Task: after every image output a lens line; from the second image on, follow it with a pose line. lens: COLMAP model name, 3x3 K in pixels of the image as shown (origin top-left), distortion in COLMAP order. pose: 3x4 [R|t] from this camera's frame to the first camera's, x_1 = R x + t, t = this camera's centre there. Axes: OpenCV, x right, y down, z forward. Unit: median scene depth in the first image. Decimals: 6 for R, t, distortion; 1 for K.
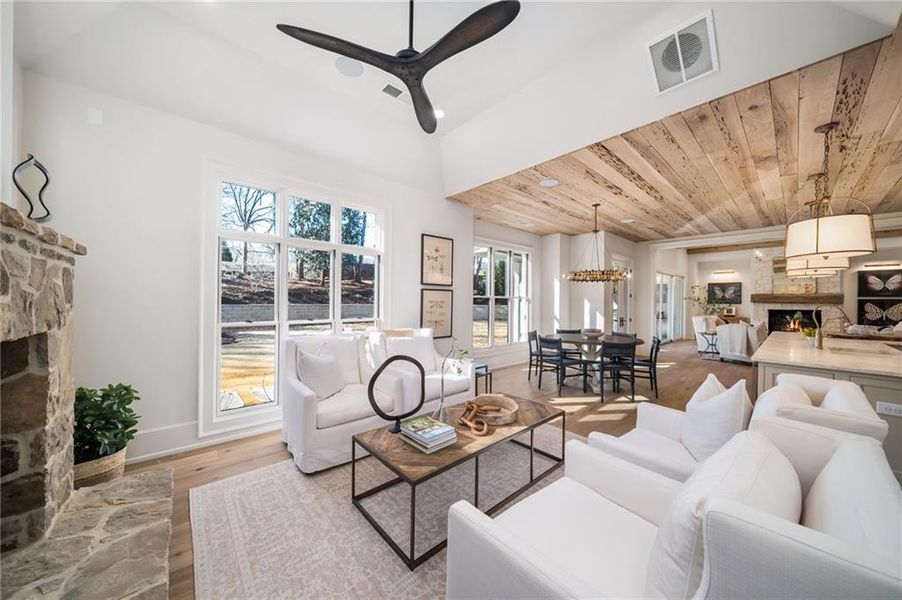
lens RADIAL K [[309.3, 0, 451.0], [0, 309.3, 300.0], [0, 0, 1]] dist [-0.000302, -0.000083]
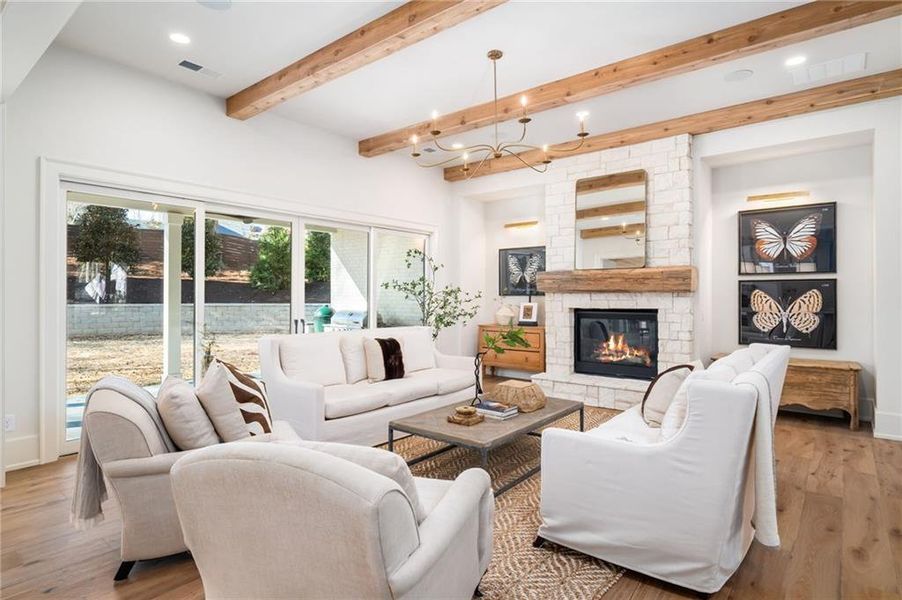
lens RADIAL K [[478.4, 0, 455.5], [0, 478.4, 296.5], [0, 0, 1]] dist [0.001470, 0.000056]
pose [[0.986139, -0.010872, 0.165566, 1.125874], [0.010184, 0.999936, 0.005007, 0.014968], [-0.165610, -0.003252, 0.986186, 0.584492]]
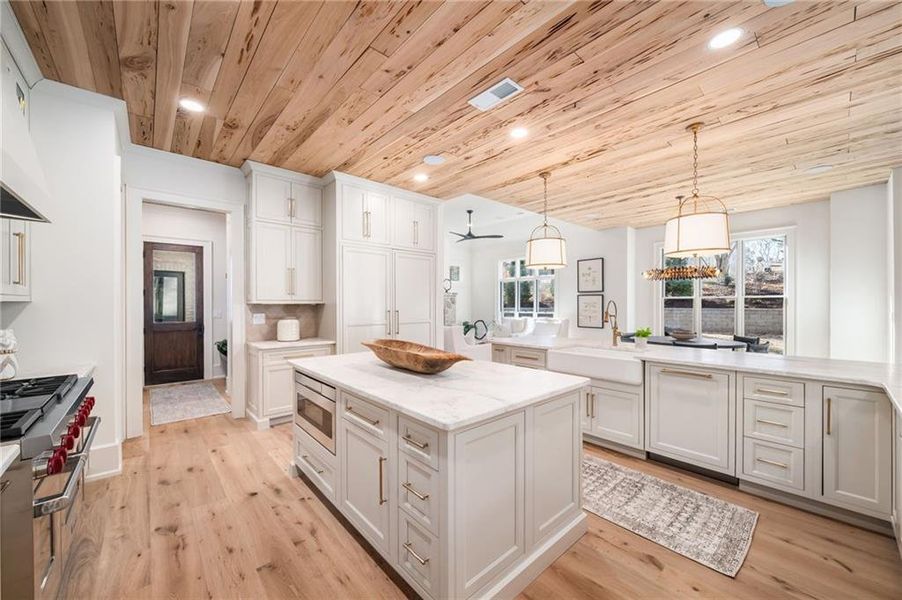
lens RADIAL K [[341.3, 0, 446.8], [0, 341.3, 305.7], [0, 0, 1]] dist [-0.000431, -0.000128]
pose [[-0.007756, -0.004369, -0.999960, 1.067748], [0.004514, 0.999980, -0.004404, 0.014404], [0.999960, -0.004548, -0.007736, 0.218763]]
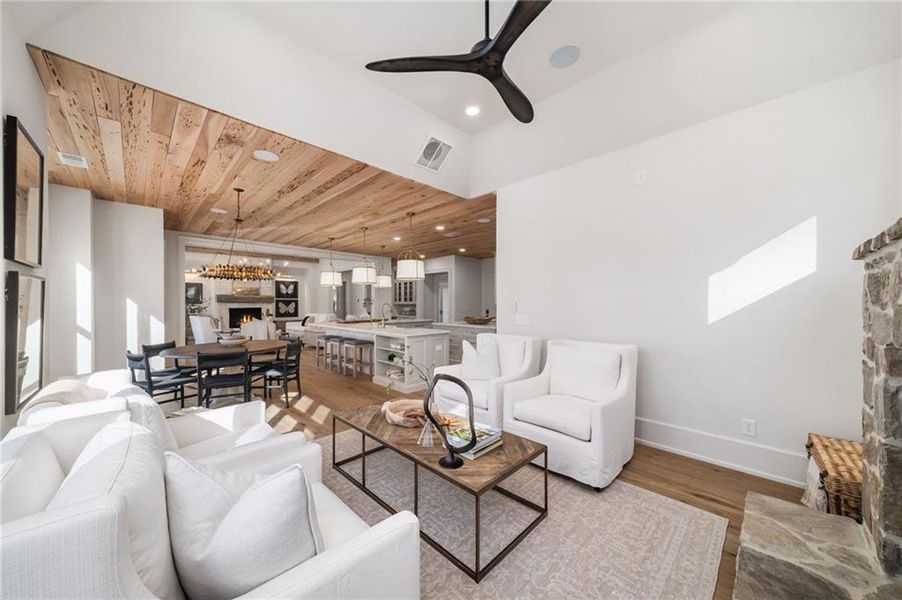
lens RADIAL K [[315.2, 0, 452.9], [0, 315.2, 303.5], [0, 0, 1]] dist [-0.000598, -0.000039]
pose [[-0.059378, -0.009918, 0.998186, -0.312650], [-0.004311, 0.999944, 0.009679, -0.003013], [-0.998226, -0.003729, -0.059417, 0.328988]]
